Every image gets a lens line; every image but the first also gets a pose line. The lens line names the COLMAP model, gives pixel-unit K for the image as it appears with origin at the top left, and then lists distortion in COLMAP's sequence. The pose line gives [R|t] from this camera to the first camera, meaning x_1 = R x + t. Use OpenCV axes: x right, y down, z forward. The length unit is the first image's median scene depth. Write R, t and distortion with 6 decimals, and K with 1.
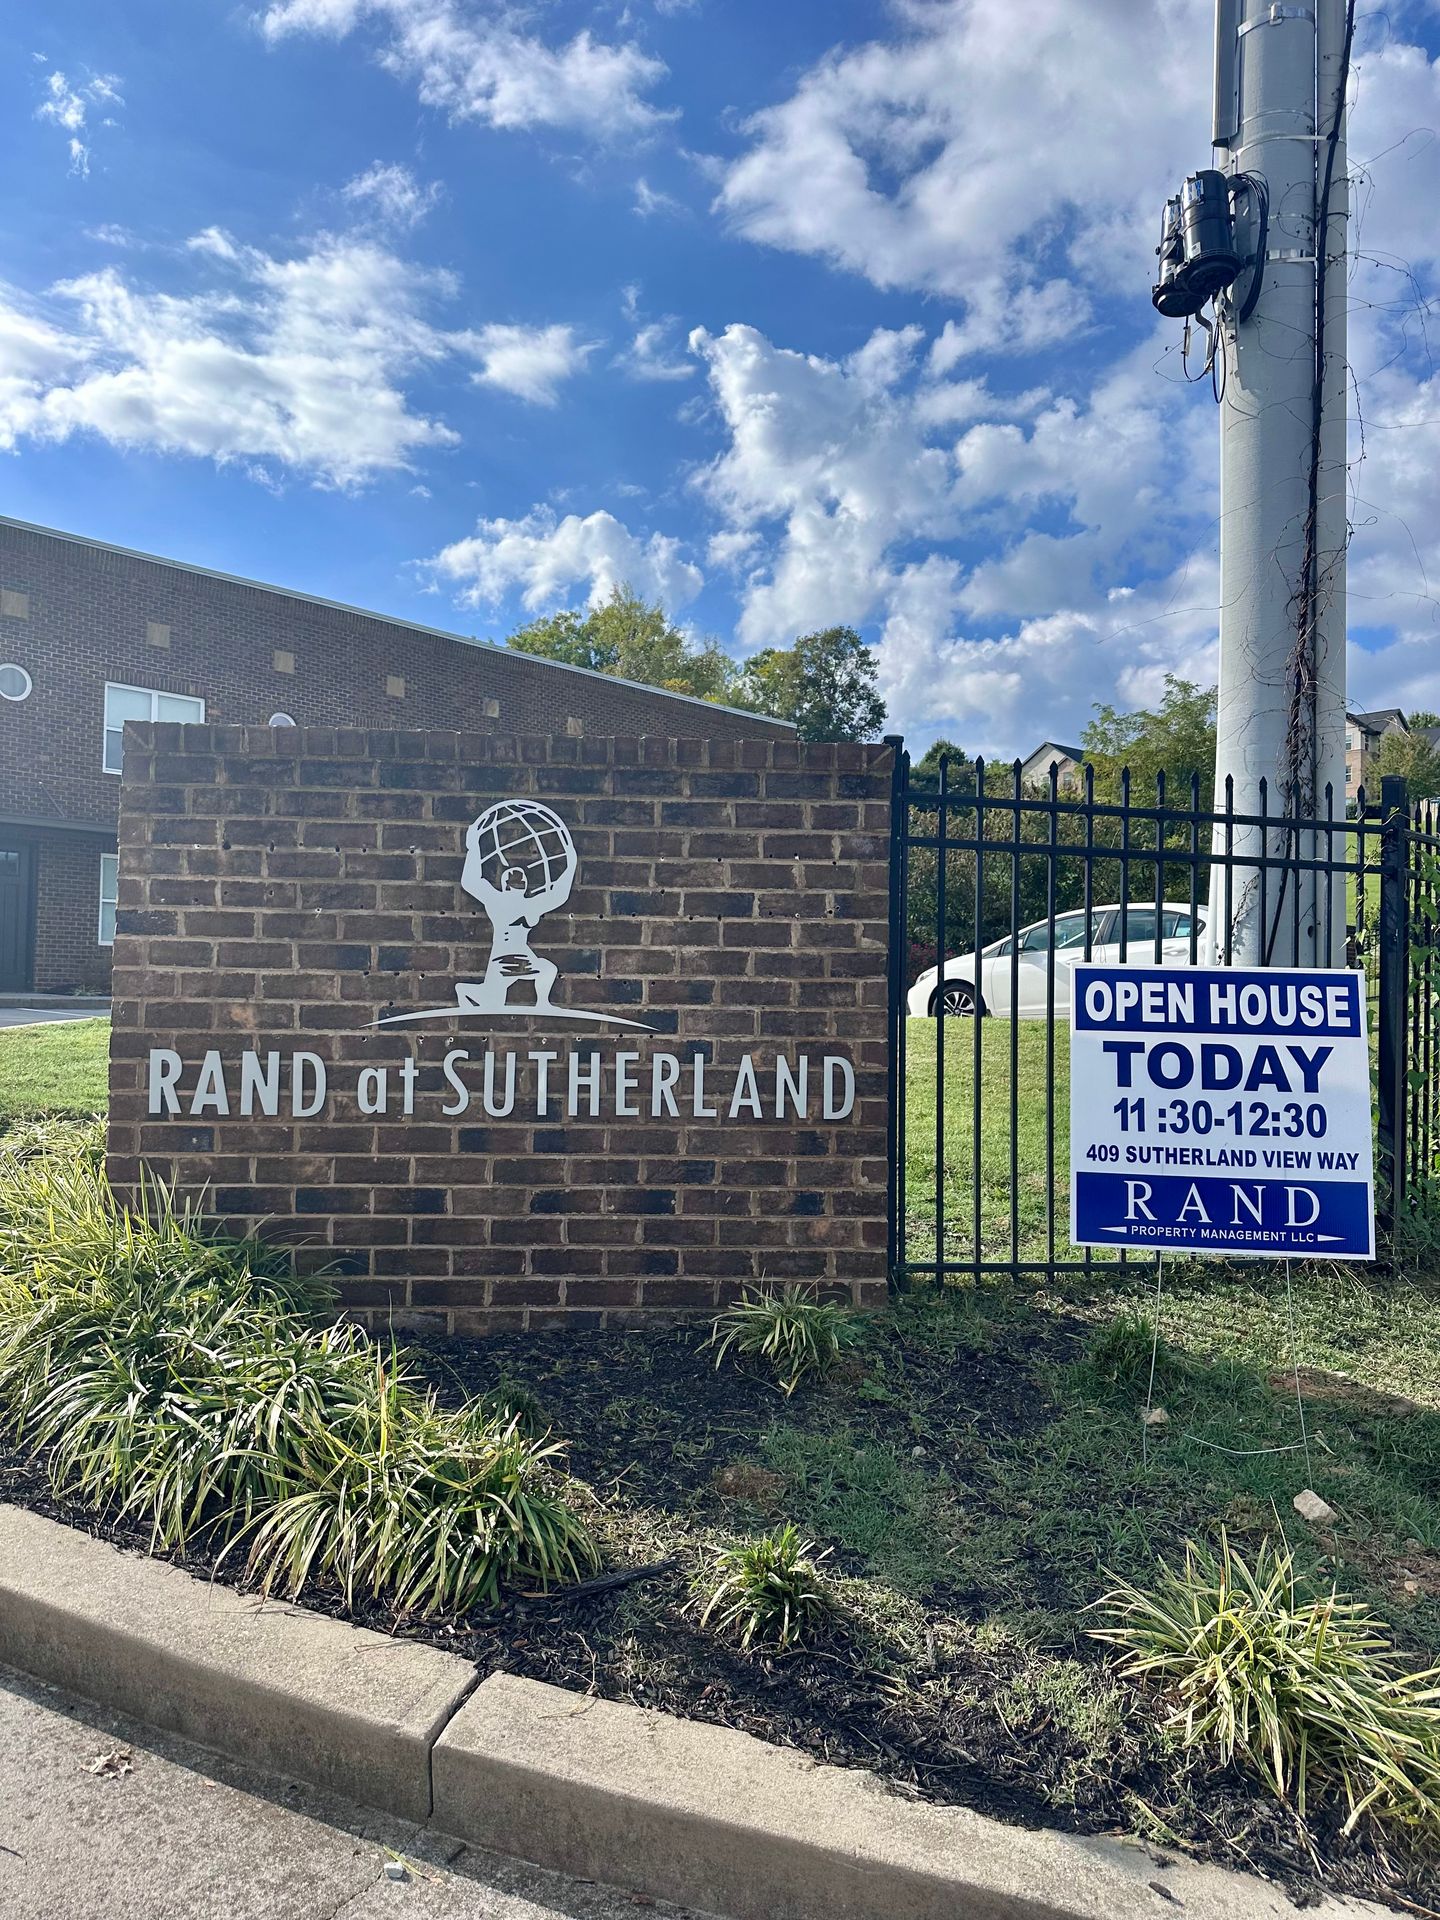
lens RADIAL K [[1350.8, 0, 736.8], [0, 1350.8, 952.8], [0, 0, 1]] dist [0.054042, -0.066219]
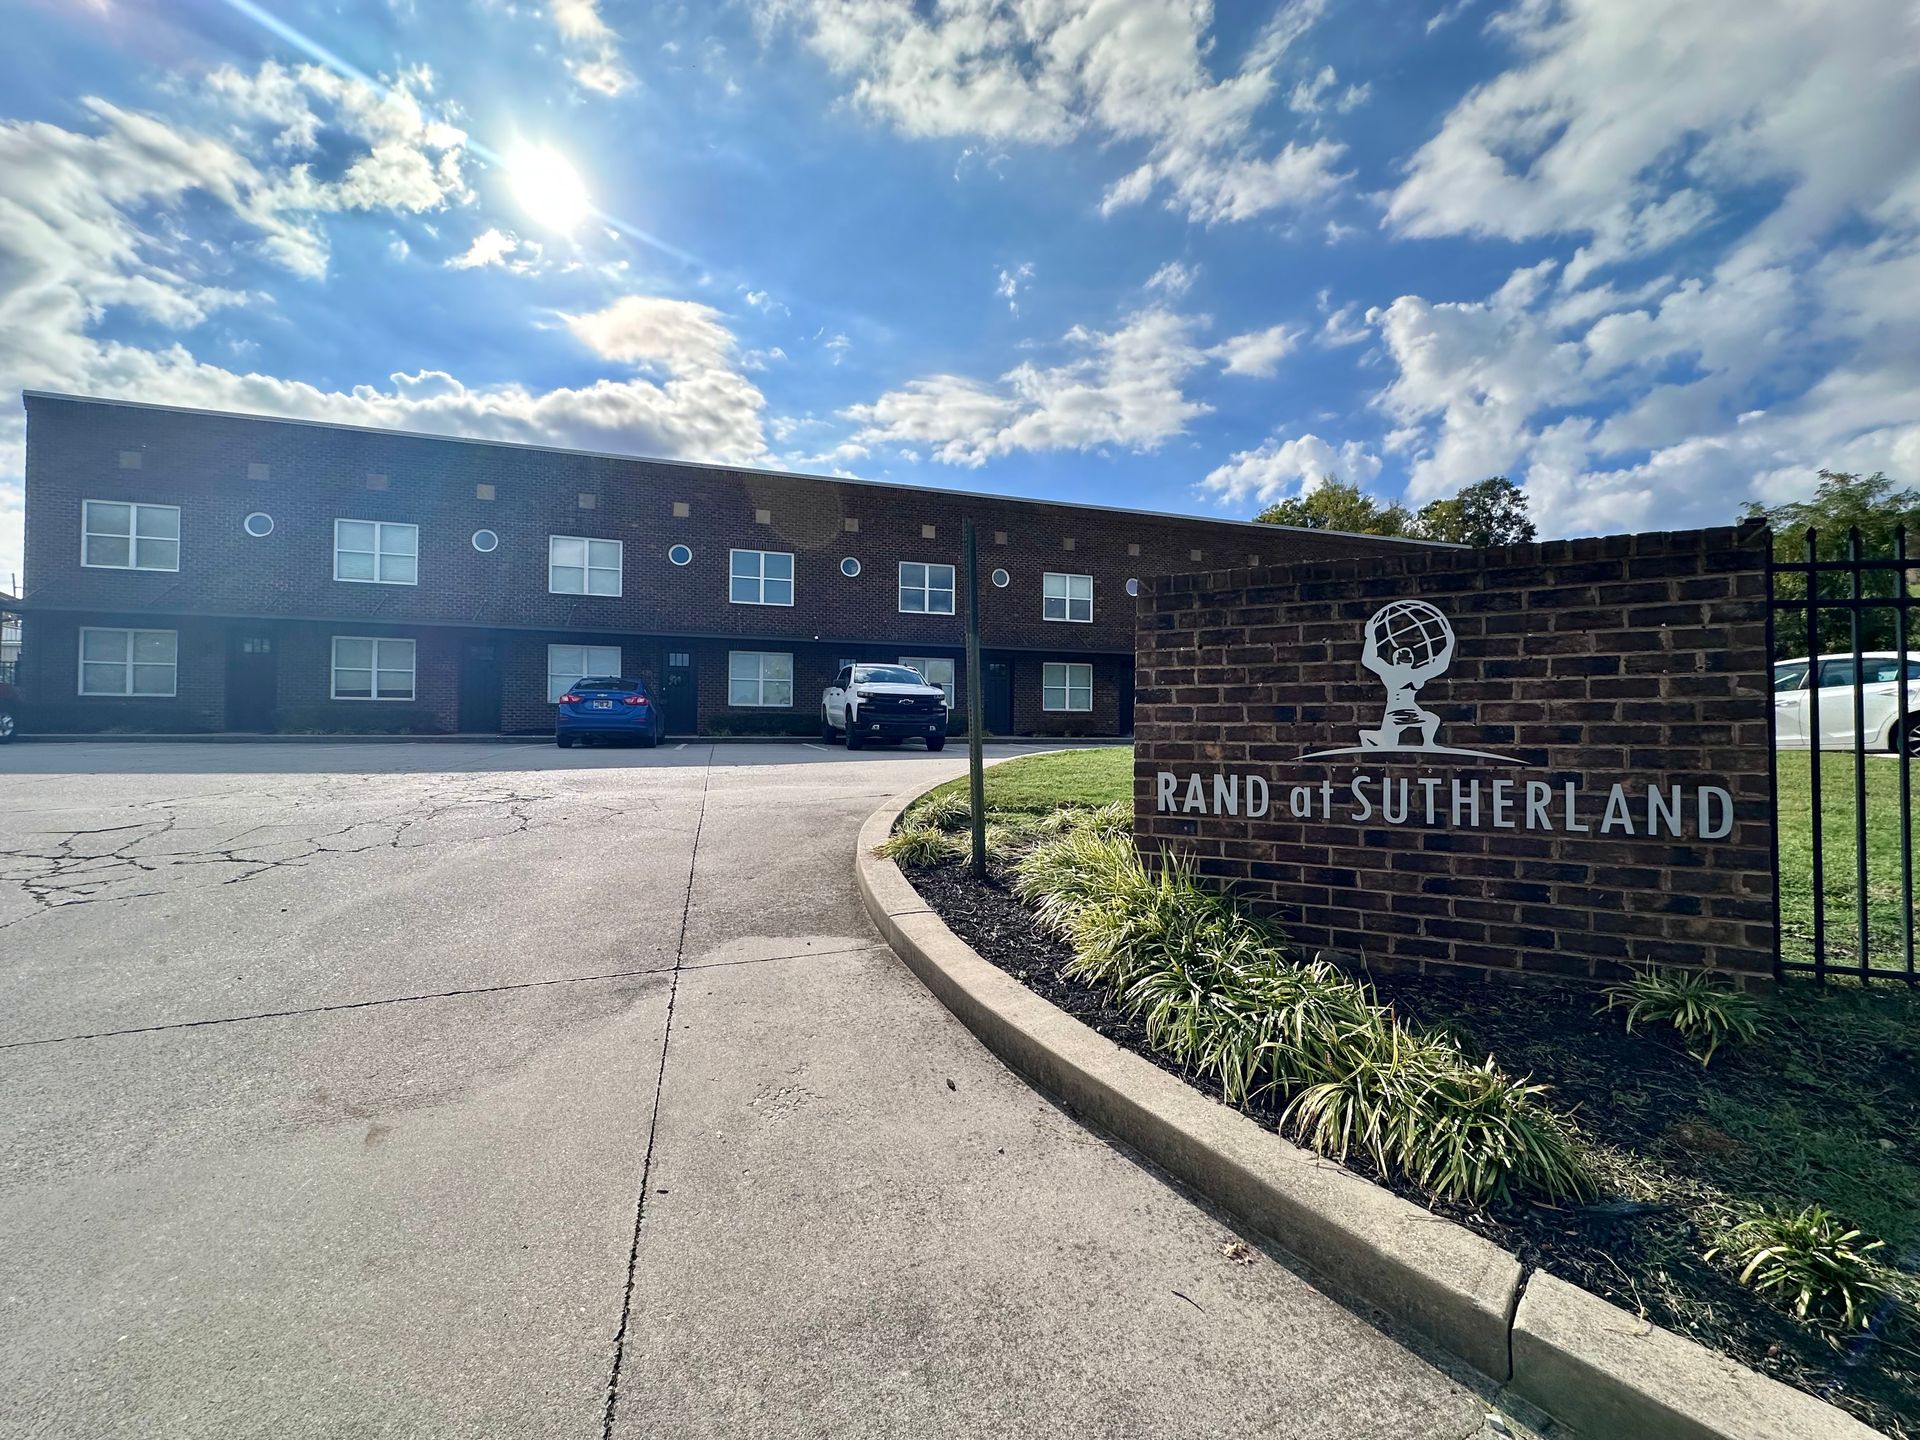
lens RADIAL K [[766.3, 0, 961.5], [0, 766.3, 709.4], [0, 0, 1]] dist [0.001462, -0.000559]
pose [[0.870327, -0.026096, -0.491783, -0.171839], [0.024559, 0.999652, -0.009583, -0.002261], [0.491862, -0.003738, 0.870665, 0.068212]]
